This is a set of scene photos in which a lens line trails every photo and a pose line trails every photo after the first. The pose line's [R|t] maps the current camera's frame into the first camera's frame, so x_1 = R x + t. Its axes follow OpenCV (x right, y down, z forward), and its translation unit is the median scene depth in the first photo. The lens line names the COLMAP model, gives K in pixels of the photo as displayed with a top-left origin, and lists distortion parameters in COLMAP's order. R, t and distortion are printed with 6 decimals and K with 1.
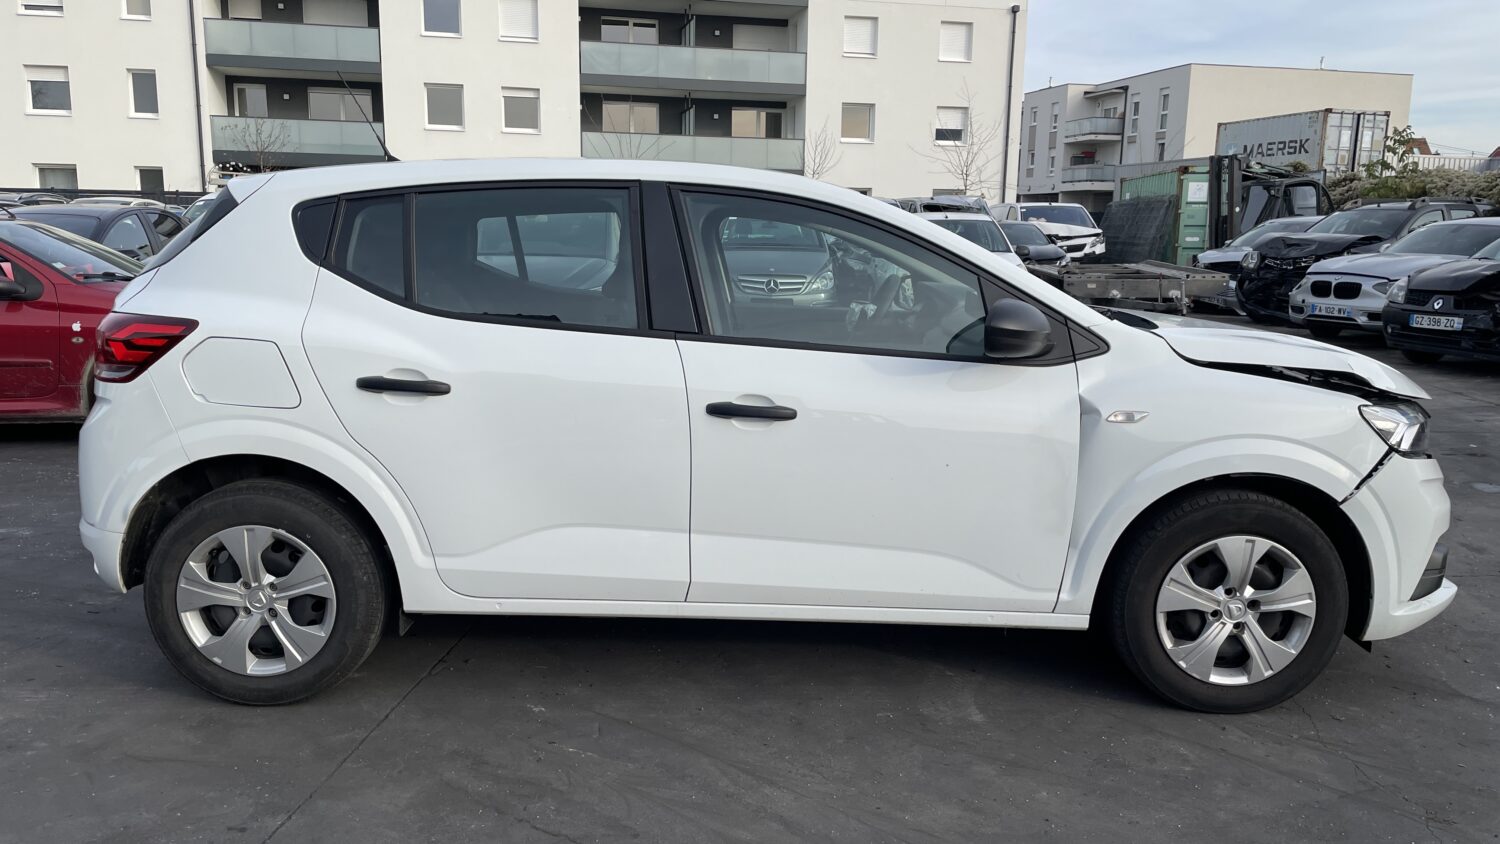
lens RADIAL K [[1123.2, 0, 742.8], [0, 1123.2, 430.9], [0, 0, 1]] dist [0.046789, -0.047674]
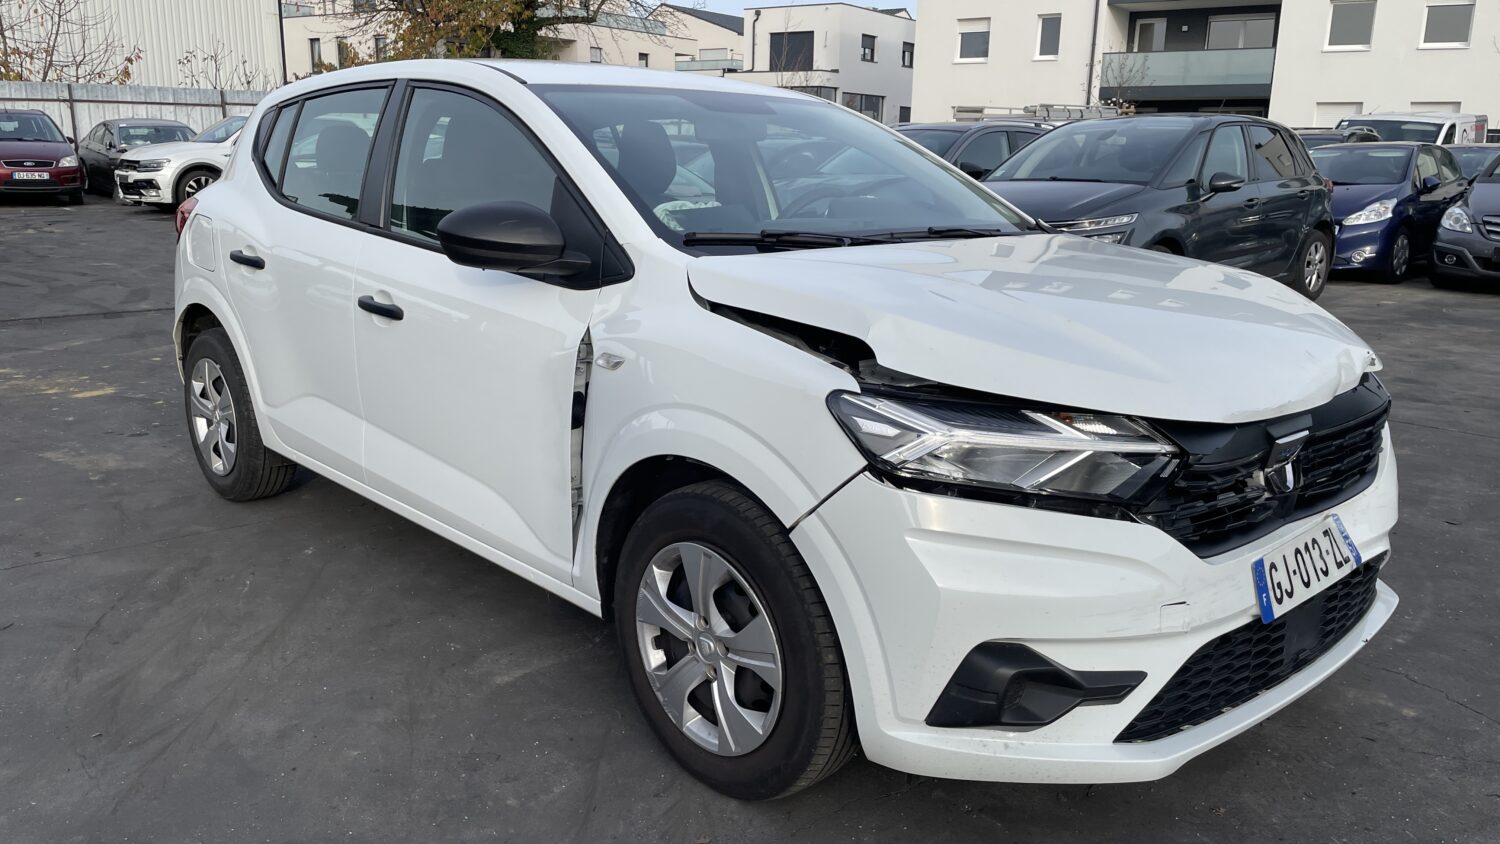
lens RADIAL K [[1123.2, 0, 744.5], [0, 1123.2, 417.9], [0, 0, 1]] dist [0.046789, -0.047674]
pose [[0.701341, 0.162914, -0.693960, 0.089047], [-0.133849, 0.986314, 0.096274, -0.005676], [0.700147, 0.025365, 0.713548, 0.047859]]
